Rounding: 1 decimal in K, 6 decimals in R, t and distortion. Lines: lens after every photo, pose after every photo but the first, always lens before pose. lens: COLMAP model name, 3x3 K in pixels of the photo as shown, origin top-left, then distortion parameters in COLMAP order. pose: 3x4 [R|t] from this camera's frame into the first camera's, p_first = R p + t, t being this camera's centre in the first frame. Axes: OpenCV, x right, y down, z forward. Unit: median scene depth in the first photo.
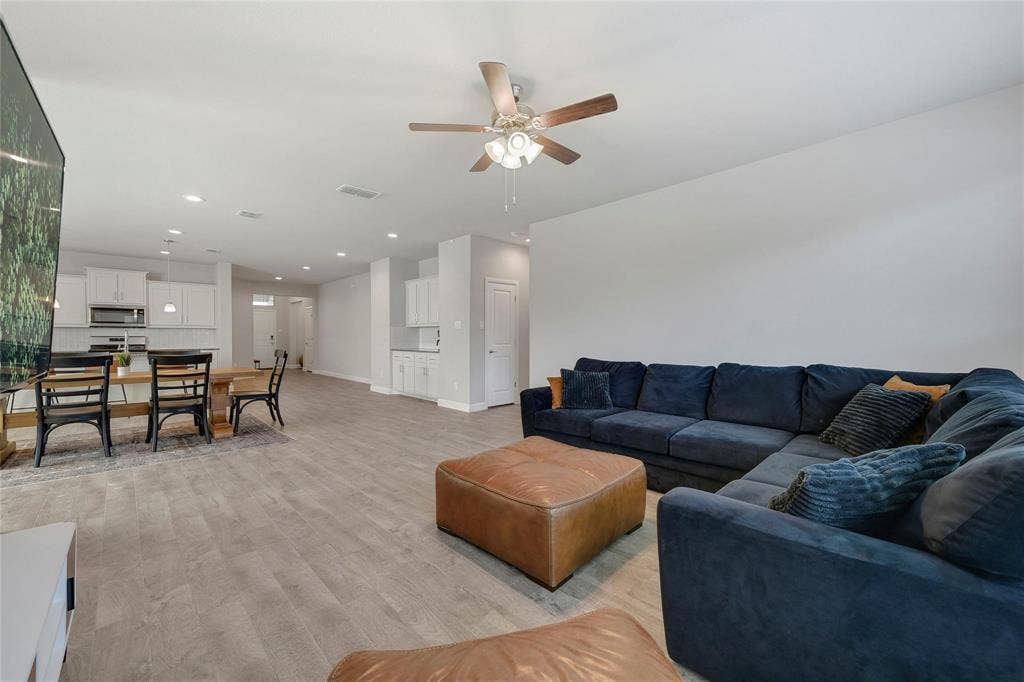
lens RADIAL K [[394.9, 0, 500.6], [0, 394.9, 344.9], [0, 0, 1]] dist [0.009349, -0.000110]
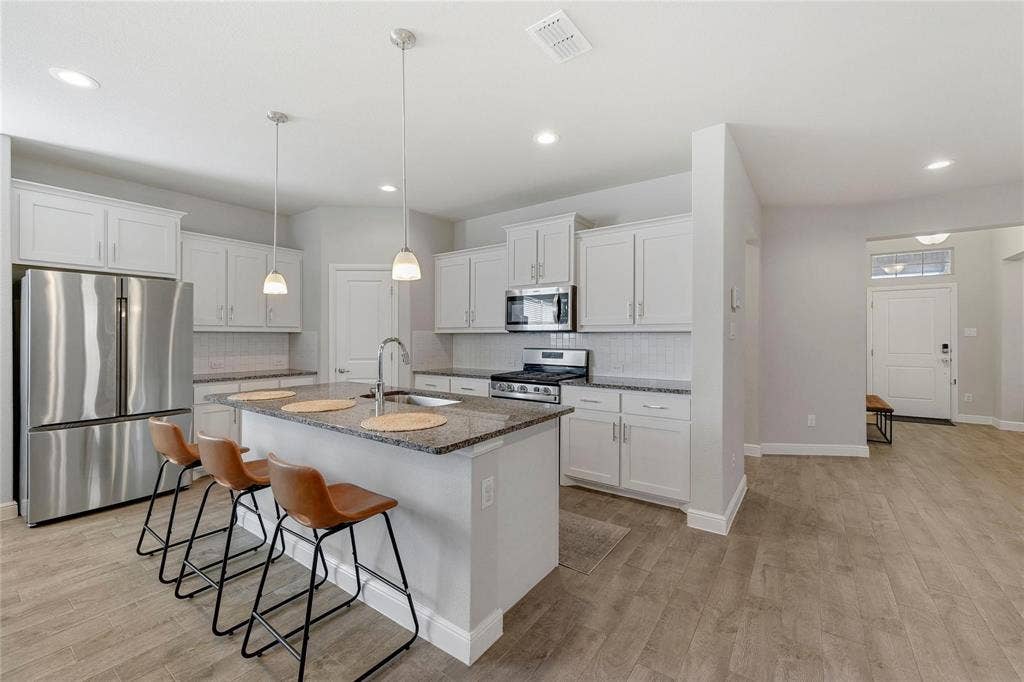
lens RADIAL K [[412.8, 0, 519.7], [0, 412.8, 328.9], [0, 0, 1]] dist [0.011234, -0.000608]
pose [[0.195973, -0.018019, -0.980444, -0.773550], [-0.020395, 0.999540, -0.022446, -0.063014], [0.980397, 0.024395, 0.195515, 1.538160]]
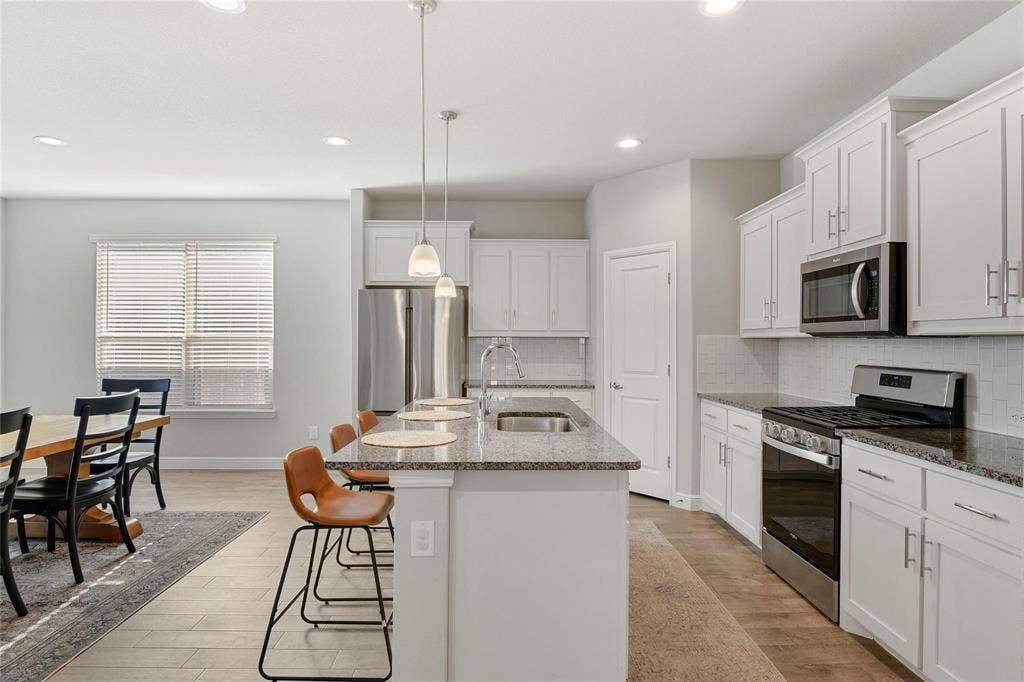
lens RADIAL K [[589.6, 0, 515.4], [0, 589.6, 330.4], [0, 0, 1]] dist [-0.023812, -0.003259]
pose [[-0.668263, -0.016805, -0.743735, -0.886925], [-0.020133, 0.999787, -0.004501, -0.072955], [0.743653, 0.011966, -0.668459, 1.943309]]
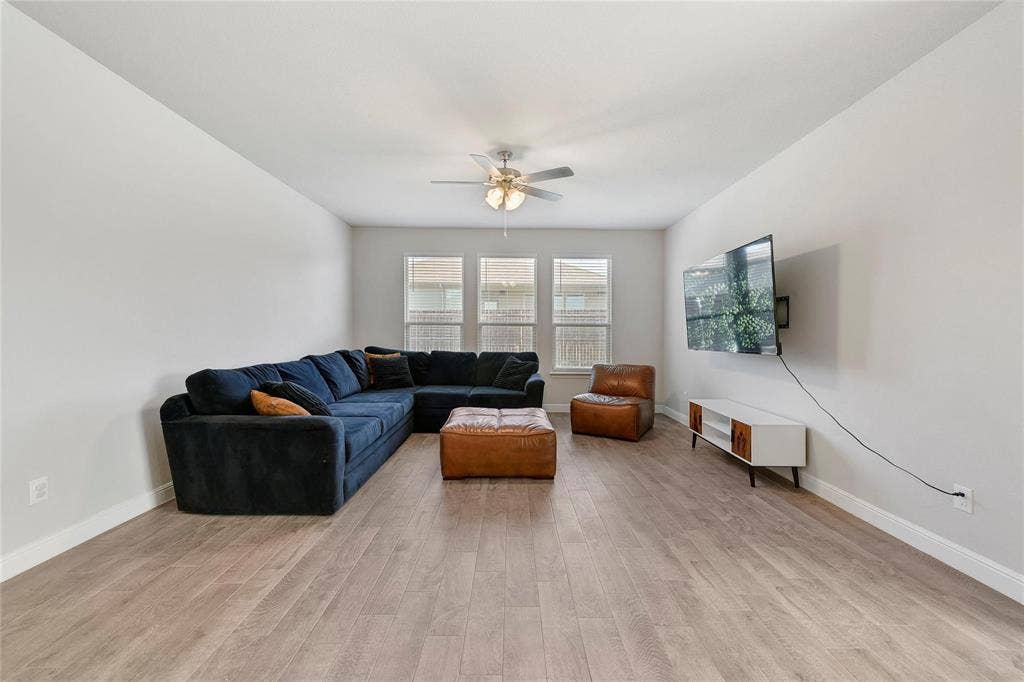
lens RADIAL K [[412.8, 0, 518.0], [0, 412.8, 349.1], [0, 0, 1]] dist [0.011234, -0.000608]
pose [[-0.745223, -0.028371, 0.666211, -0.541723], [0.007327, 0.998686, 0.050726, -0.025556], [-0.666775, 0.042684, -0.744036, 1.161730]]
